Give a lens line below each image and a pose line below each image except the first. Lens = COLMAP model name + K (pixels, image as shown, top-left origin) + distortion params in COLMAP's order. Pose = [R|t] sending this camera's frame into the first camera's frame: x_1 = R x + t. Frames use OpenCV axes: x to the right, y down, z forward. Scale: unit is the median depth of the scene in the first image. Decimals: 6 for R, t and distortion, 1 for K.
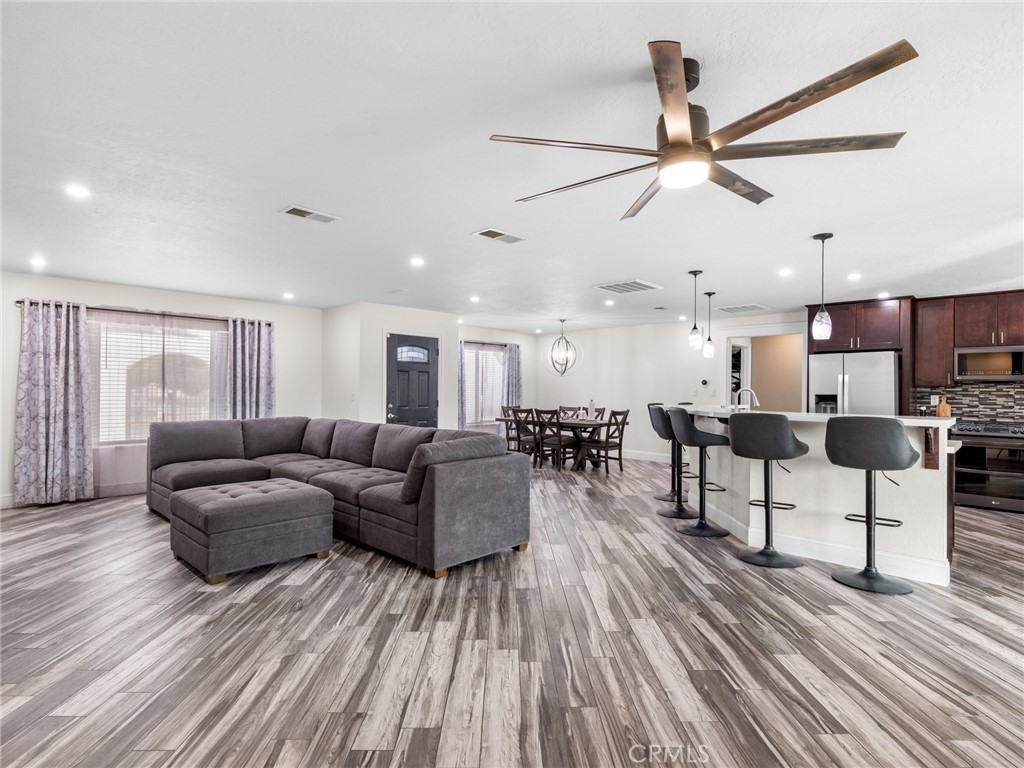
lens RADIAL K [[523.3, 0, 512.6], [0, 523.3, 387.6], [0, 0, 1]] dist [-0.001723, 0.000819]
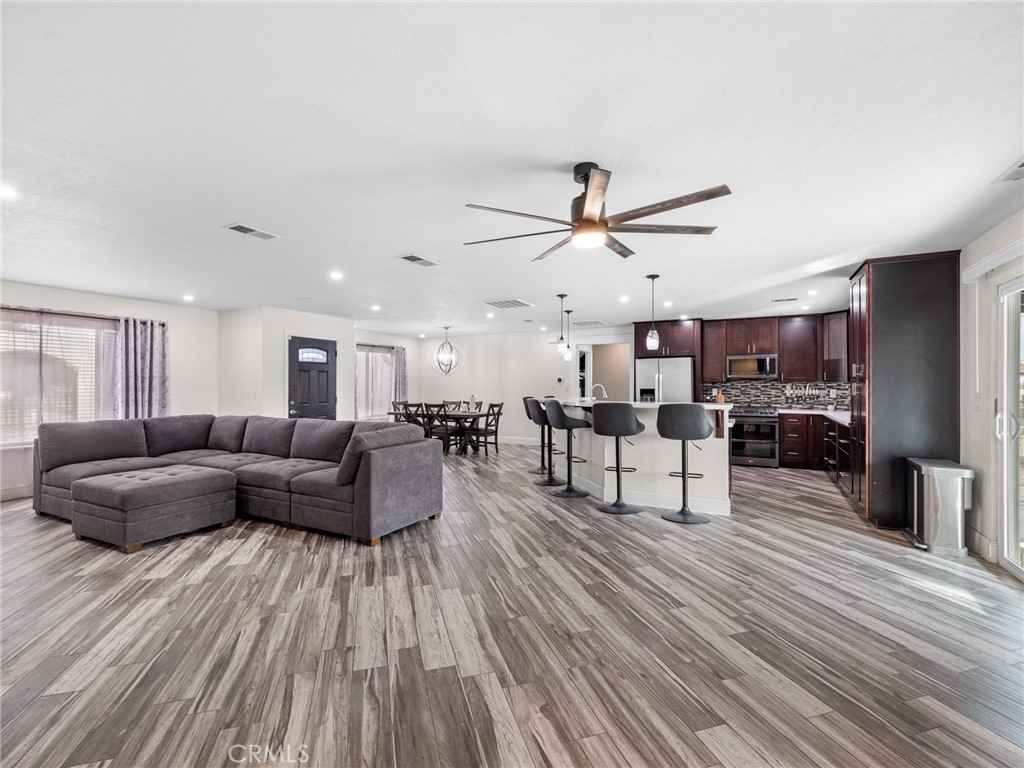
lens RADIAL K [[462.1, 0, 512.0], [0, 462.1, 384.0], [0, 0, 1]] dist [-0.001061, -0.000403]
pose [[0.960952, -0.006062, 0.276649, -0.081962], [0.006389, 0.999980, -0.000281, -0.001074], [-0.276642, 0.002038, 0.960971, -0.063309]]
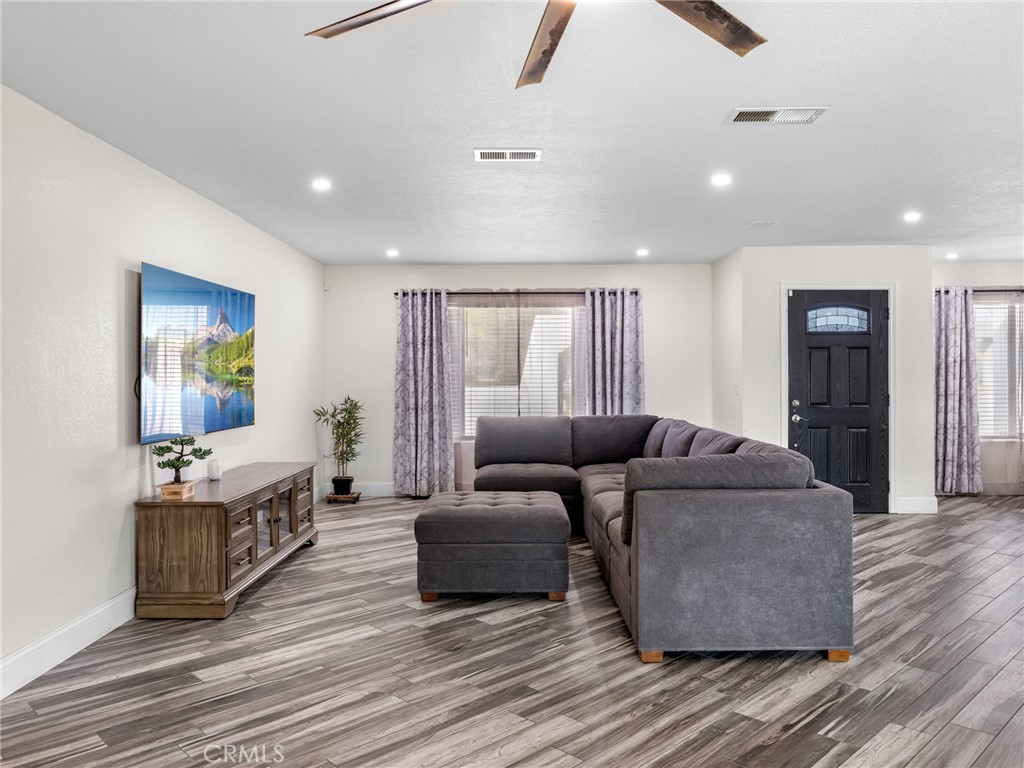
lens RADIAL K [[768.8, 0, 515.6], [0, 768.8, 377.8], [0, 0, 1]] dist [-0.001287, -0.003763]
pose [[0.691255, -0.007381, -0.722573, 0.284956], [0.009778, 0.999952, -0.000861, 0.002562], [0.722545, -0.006470, 0.691294, 0.136345]]
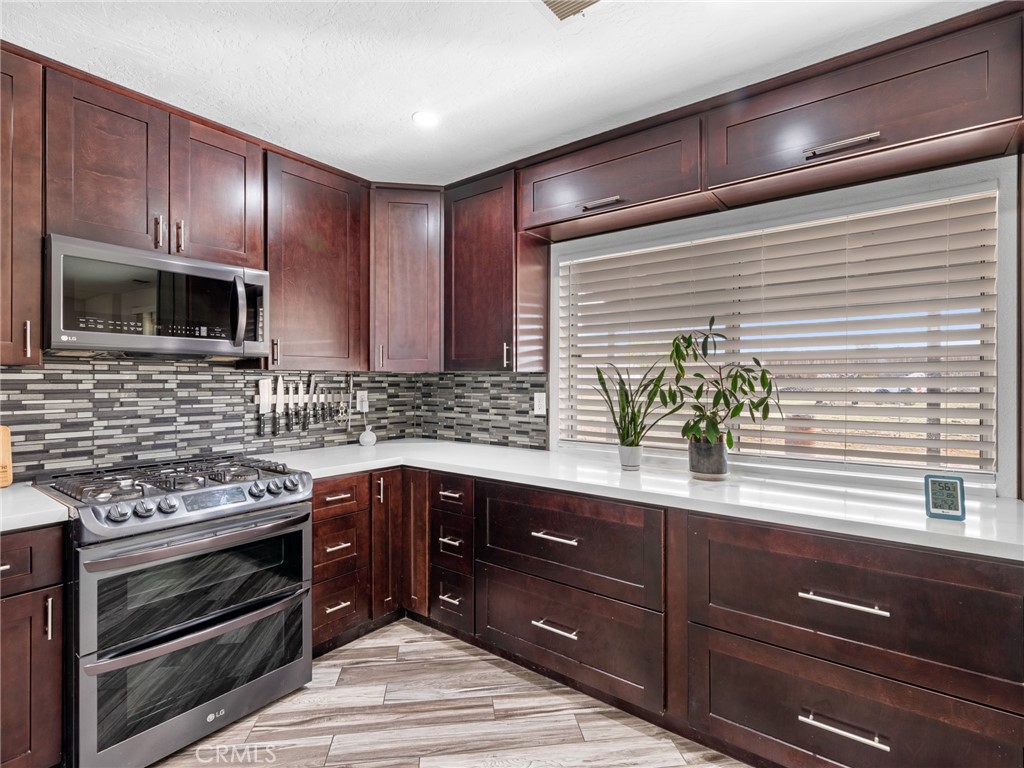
lens RADIAL K [[500.3, 0, 512.0], [0, 500.3, 384.0], [0, 0, 1]] dist [-0.000481, -0.000114]
pose [[-0.118861, -0.015186, 0.992795, 0.604352], [-0.004172, 0.999882, 0.014795, 0.002981], [-0.992902, -0.002384, -0.118910, 0.876161]]
